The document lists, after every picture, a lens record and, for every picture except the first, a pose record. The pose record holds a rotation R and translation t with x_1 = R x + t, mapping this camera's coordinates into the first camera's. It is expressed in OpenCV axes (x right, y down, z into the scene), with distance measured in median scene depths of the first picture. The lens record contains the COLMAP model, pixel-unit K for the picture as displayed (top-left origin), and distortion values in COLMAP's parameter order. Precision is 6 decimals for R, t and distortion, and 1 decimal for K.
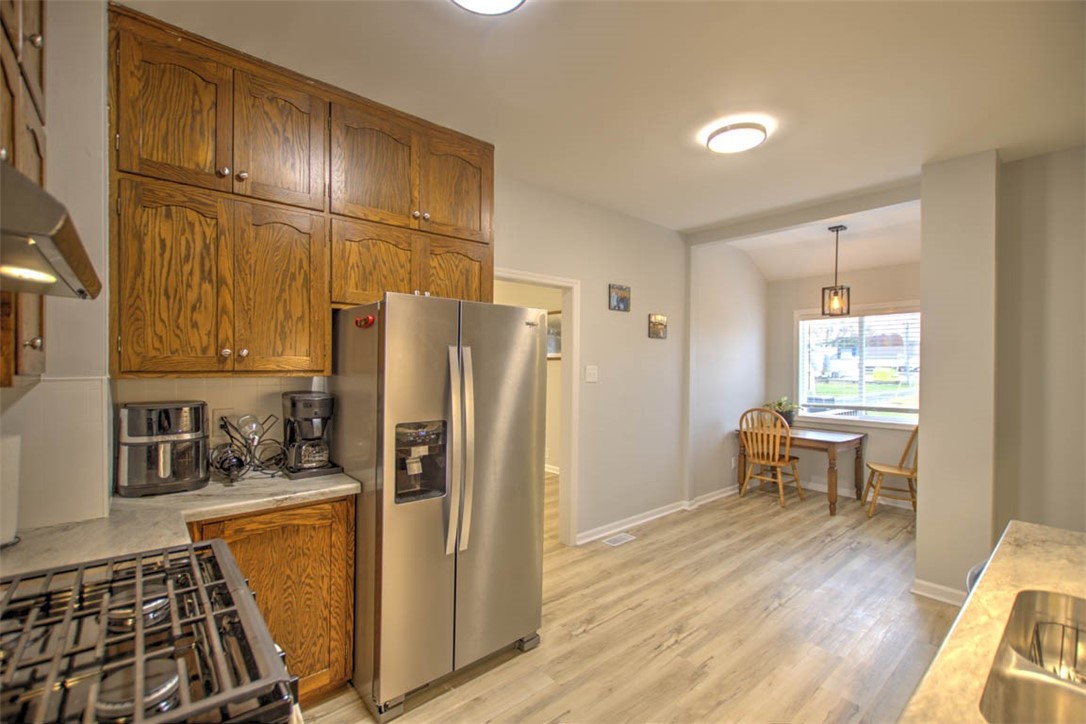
lens RADIAL K [[469.0, 0, 540.0], [0, 469.0, 368.3], [0, 0, 1]] dist [-0.003388, -0.002127]
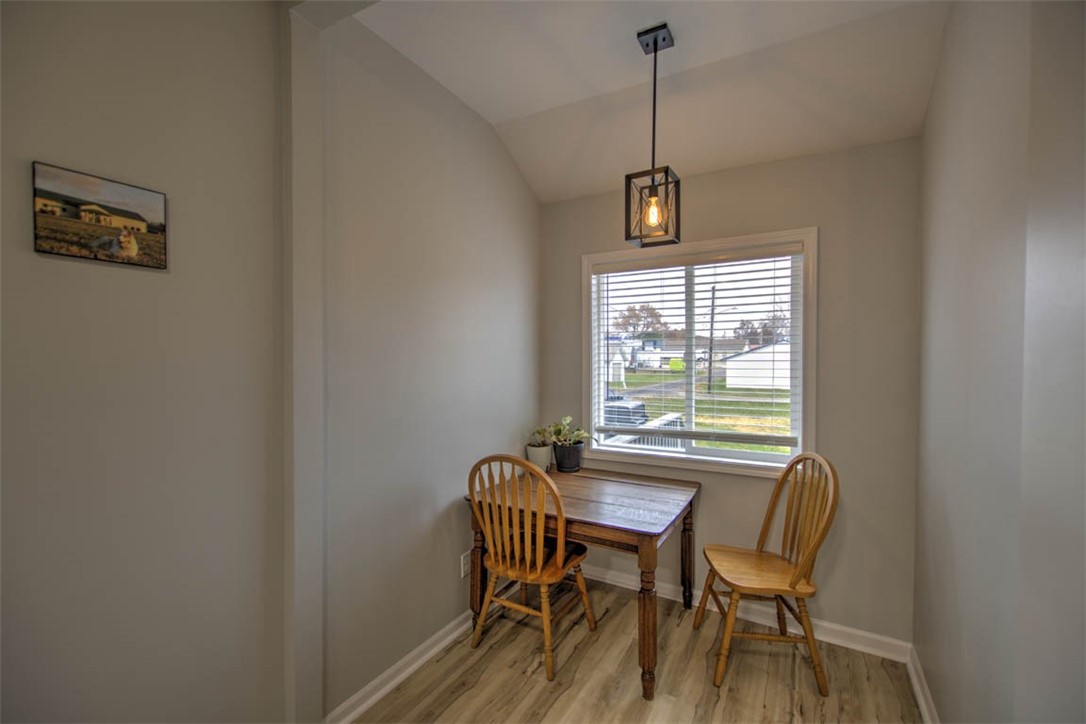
lens RADIAL K [[469.0, 0, 543.0], [0, 469.0, 360.6], [0, 0, 1]] dist [-0.003388, -0.002127]
pose [[0.936817, -0.005126, 0.349783, 0.340161], [0.004621, 0.999987, 0.002278, -0.004705], [-0.349790, -0.000518, 0.936828, 0.557912]]
